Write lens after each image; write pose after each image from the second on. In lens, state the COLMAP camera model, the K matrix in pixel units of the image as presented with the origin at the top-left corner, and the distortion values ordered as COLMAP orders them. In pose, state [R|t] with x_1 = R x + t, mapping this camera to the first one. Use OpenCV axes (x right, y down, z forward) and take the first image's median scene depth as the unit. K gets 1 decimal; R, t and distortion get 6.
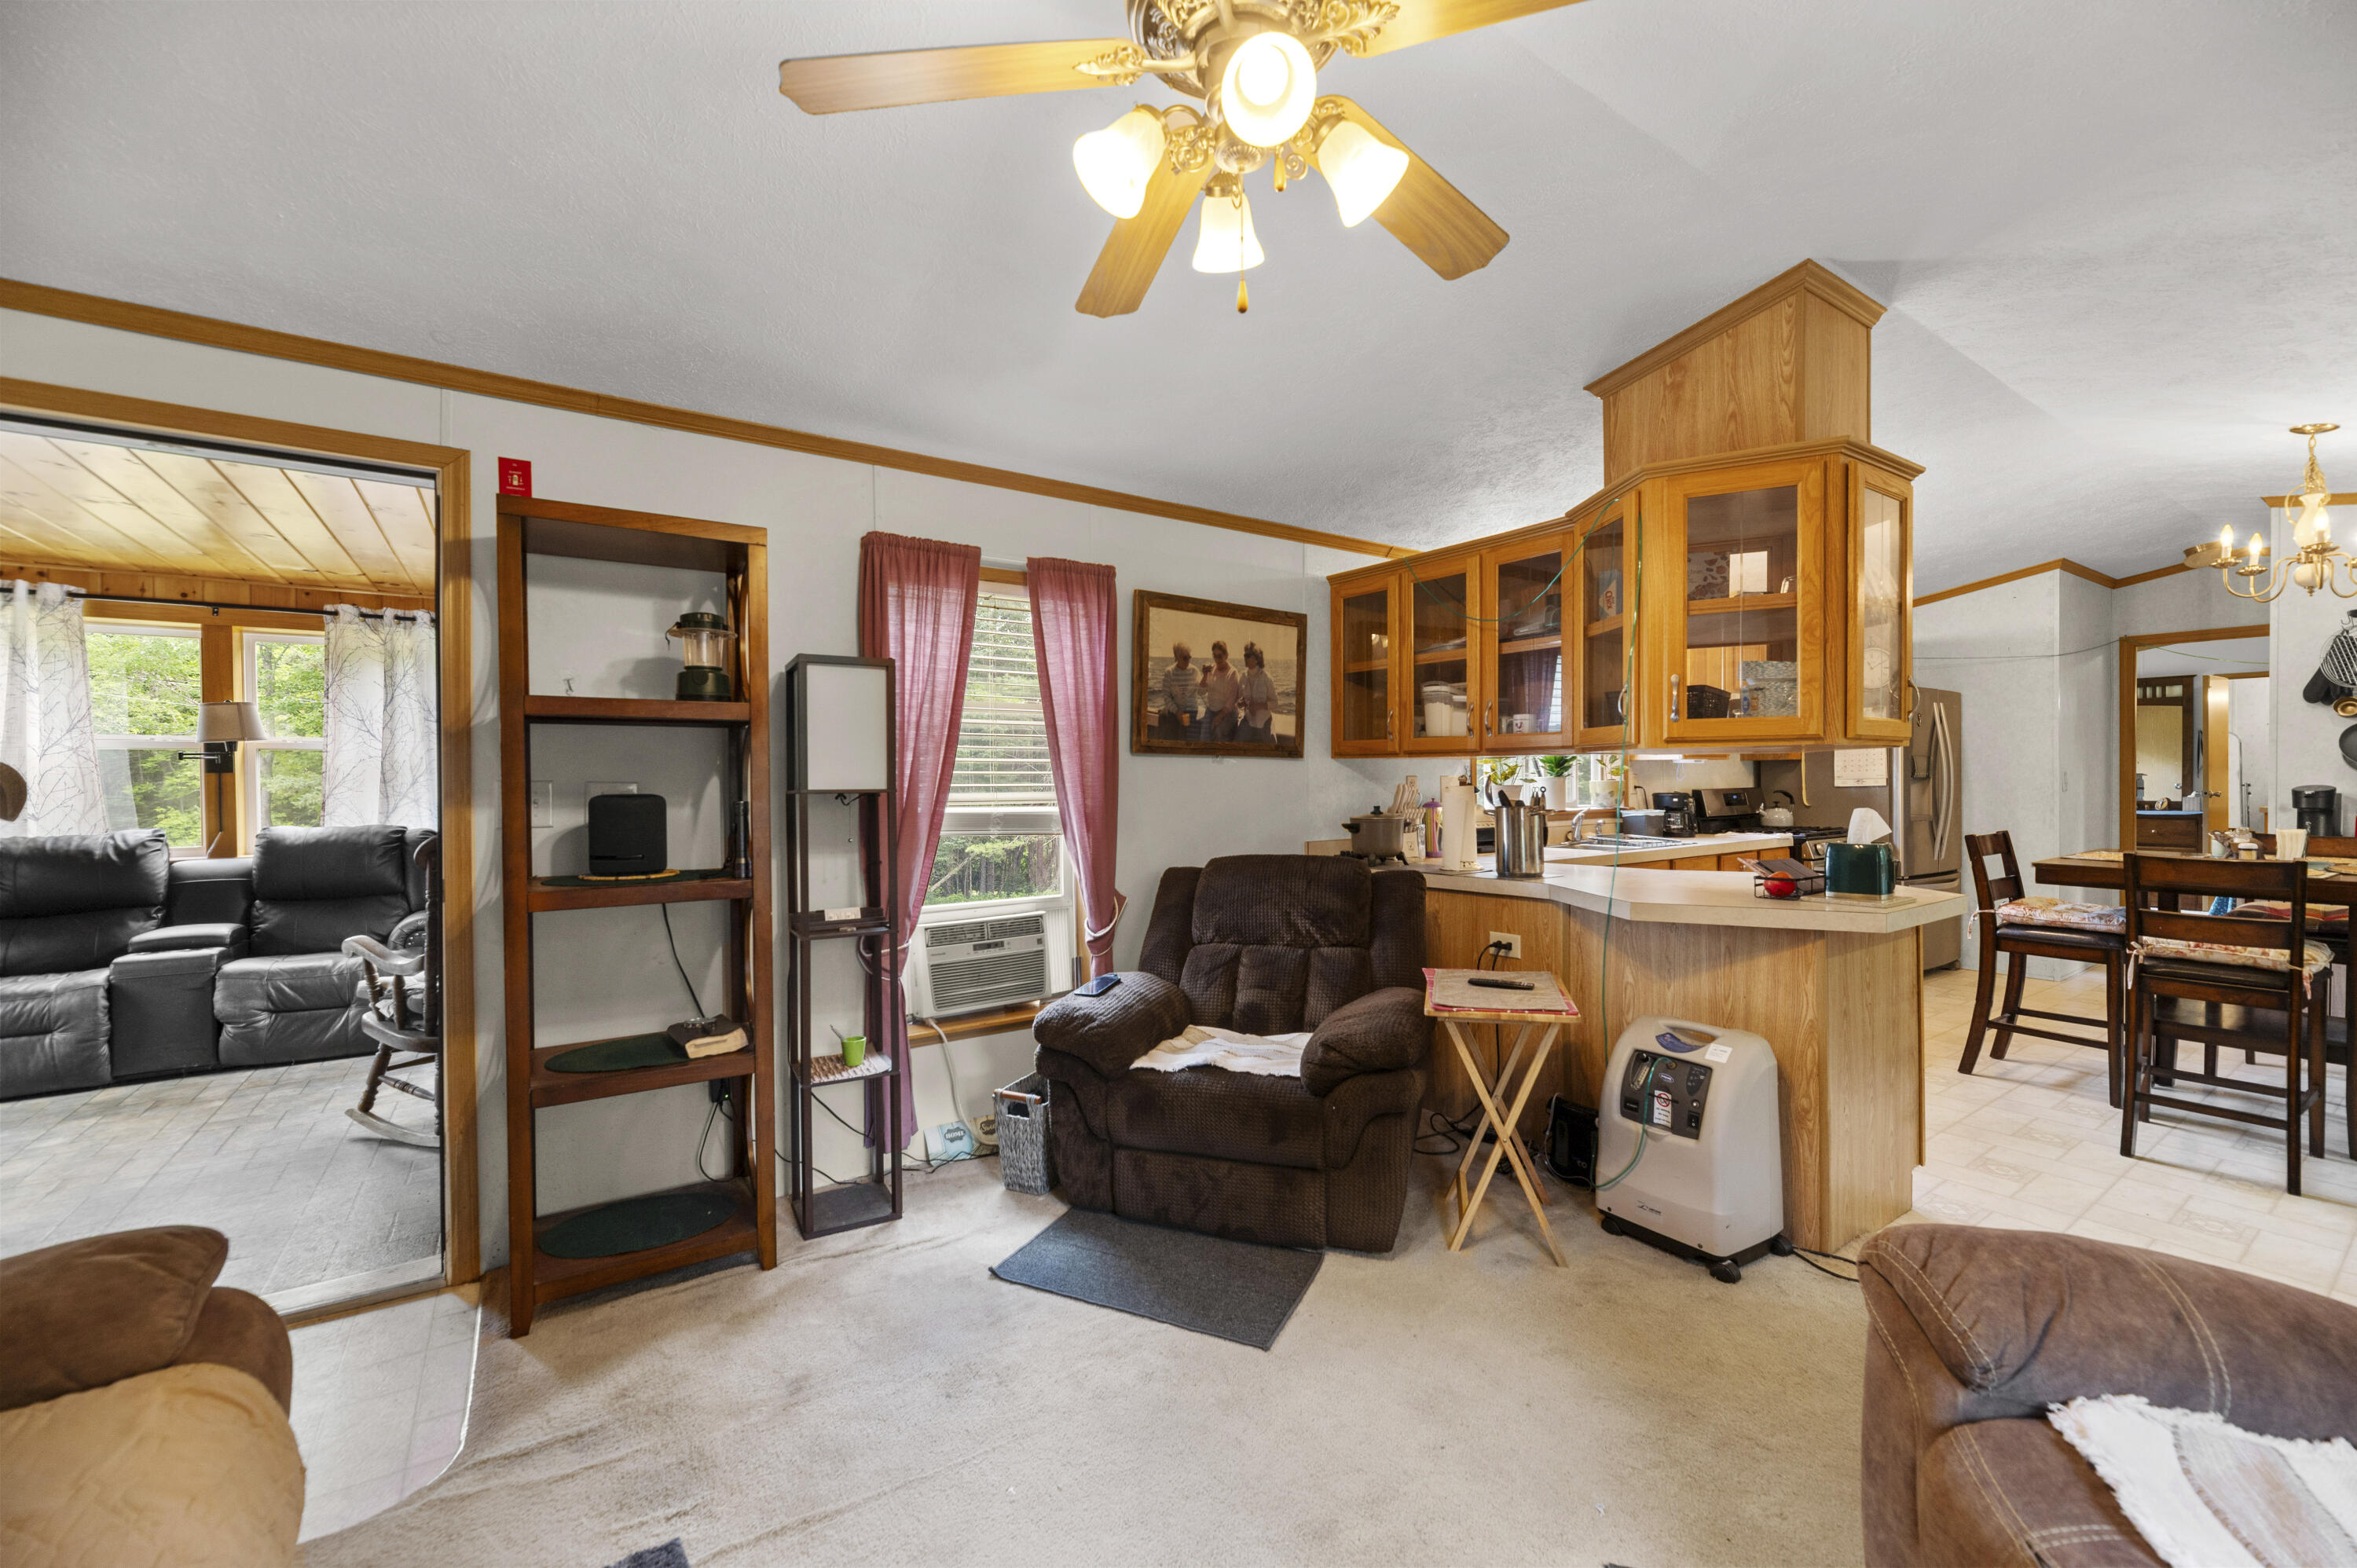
lens RADIAL K [[960.2, 0, 1190.0], [0, 960.2, 785.3], [0, 0, 1]] dist [0.001361, 0.000423]
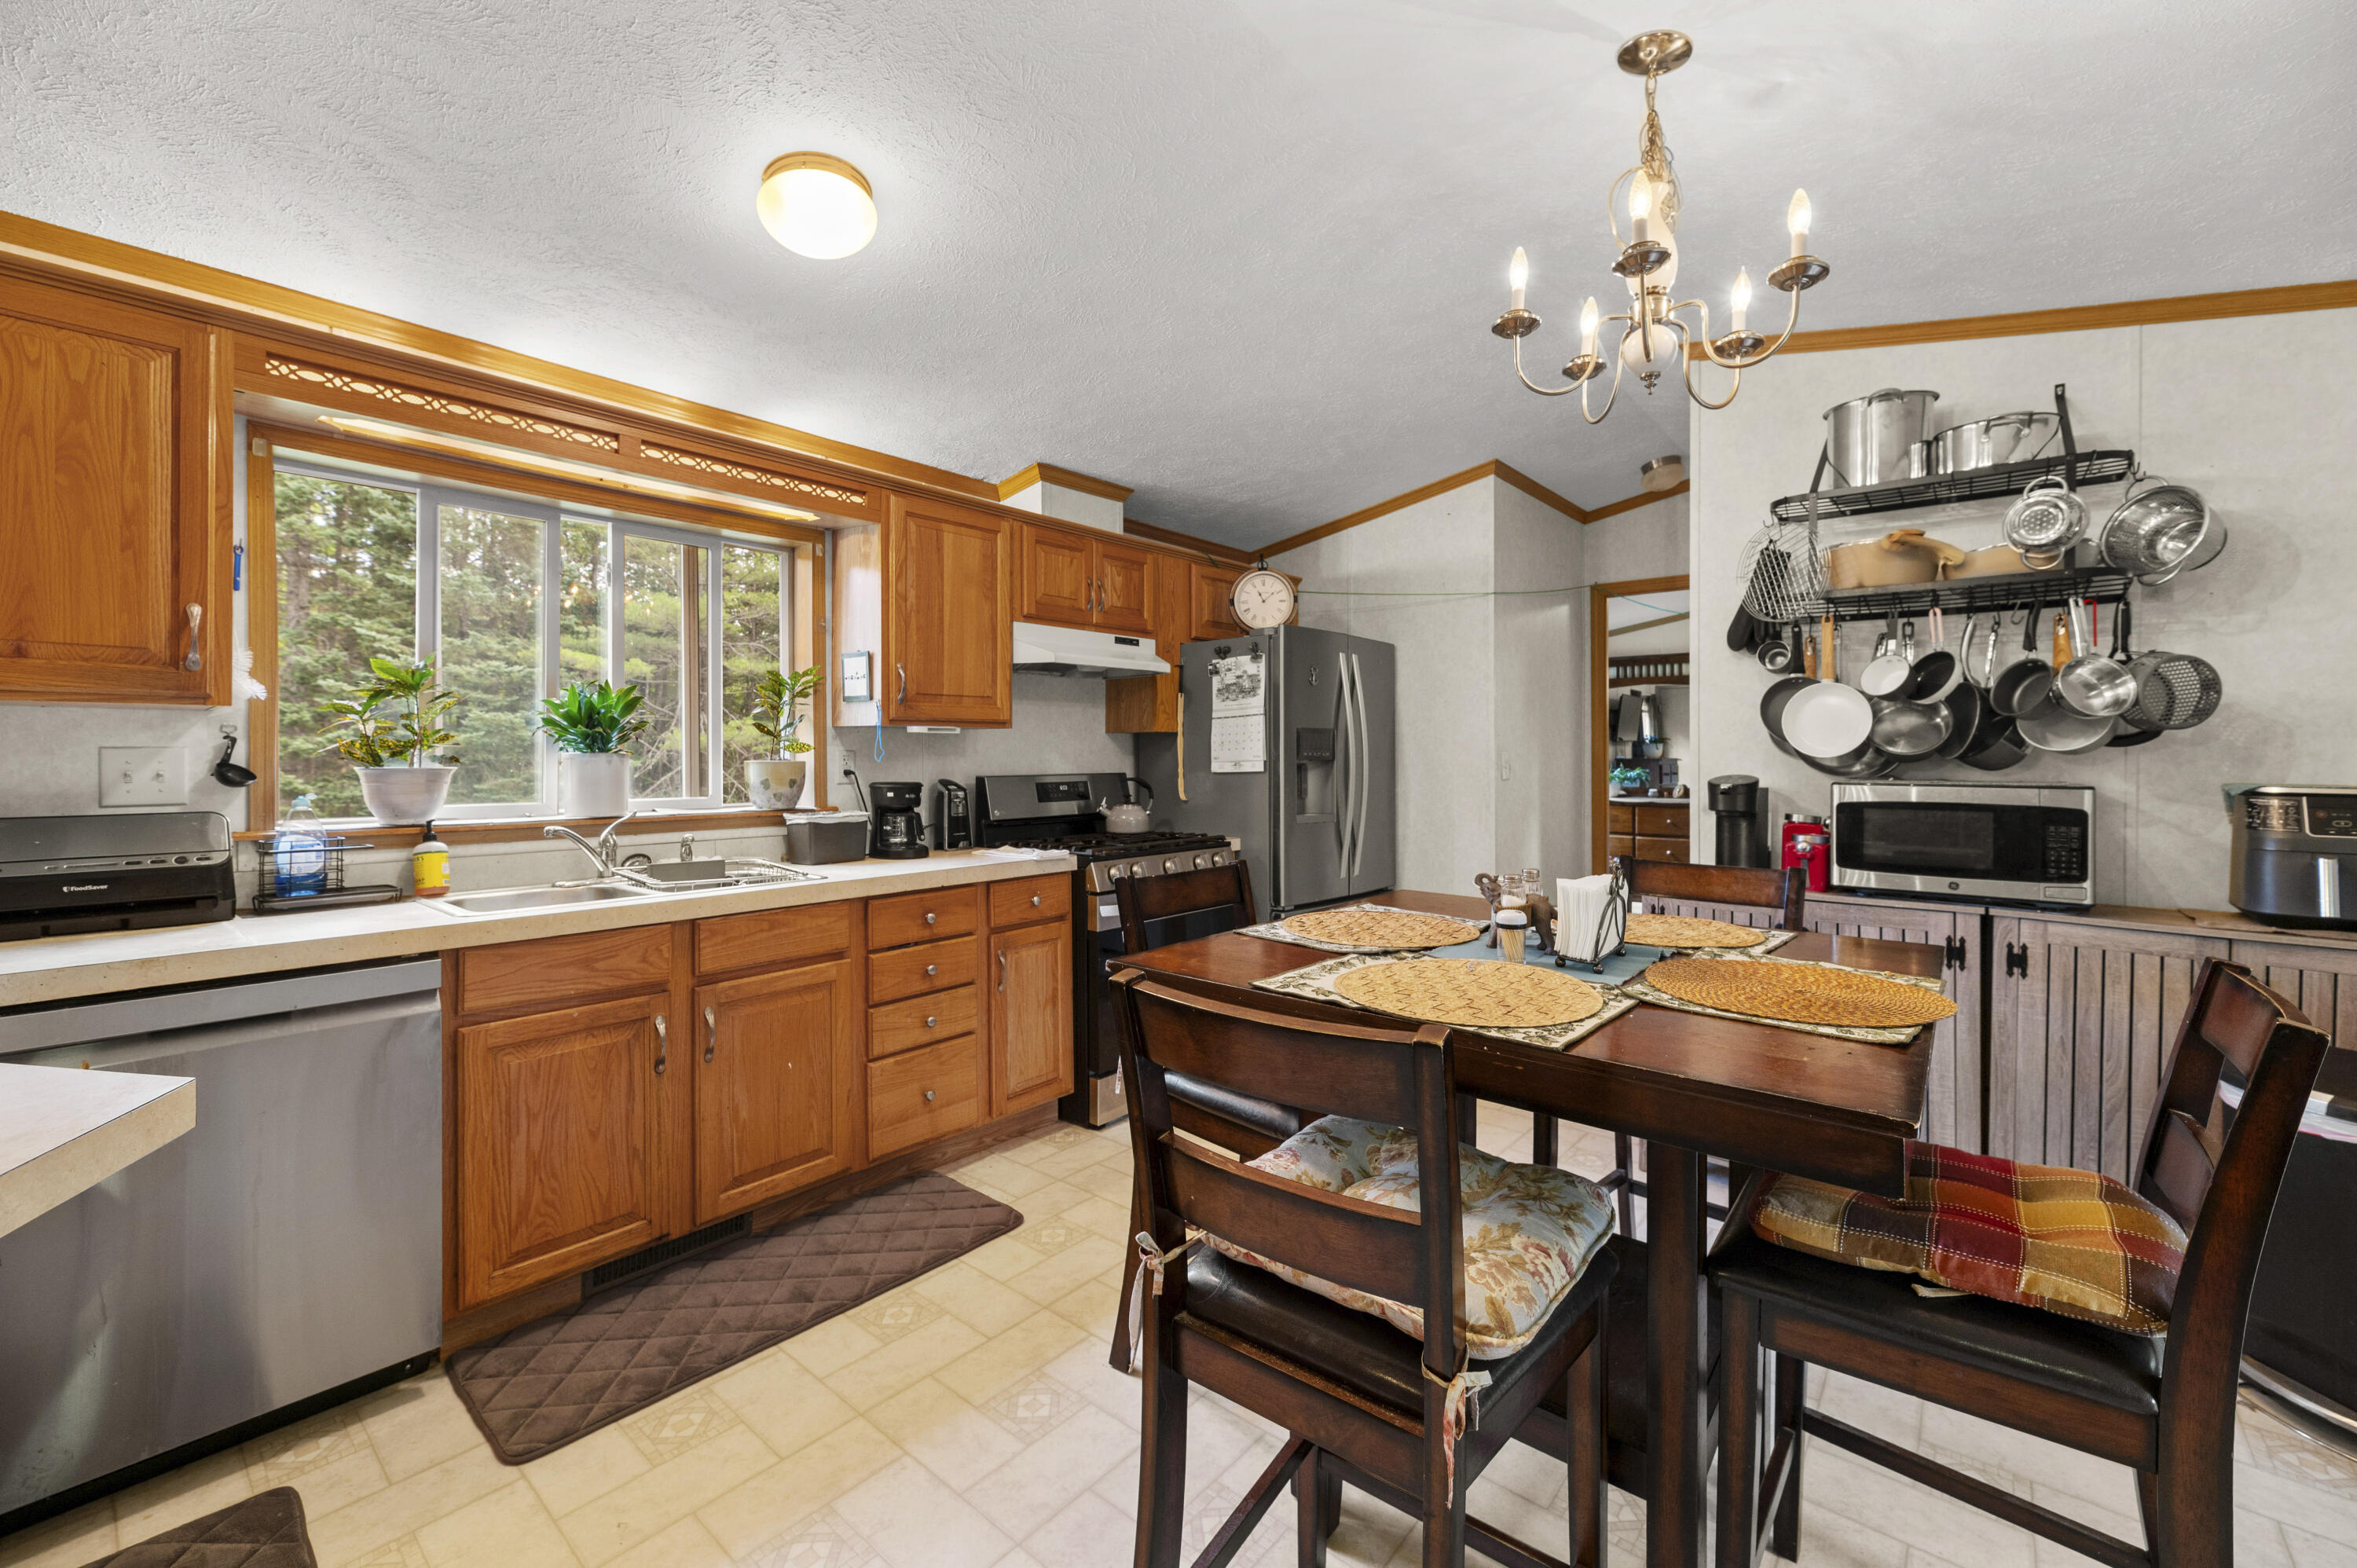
lens RADIAL K [[960.2, 0, 1182.2], [0, 960.2, 763.9], [0, 0, 1]] dist [0.001361, 0.000423]
pose [[0.967278, 0.005732, 0.253655, 0.481604], [-0.005408, 0.999983, -0.001975, -0.003751], [-0.253662, 0.000539, 0.967293, 0.348561]]
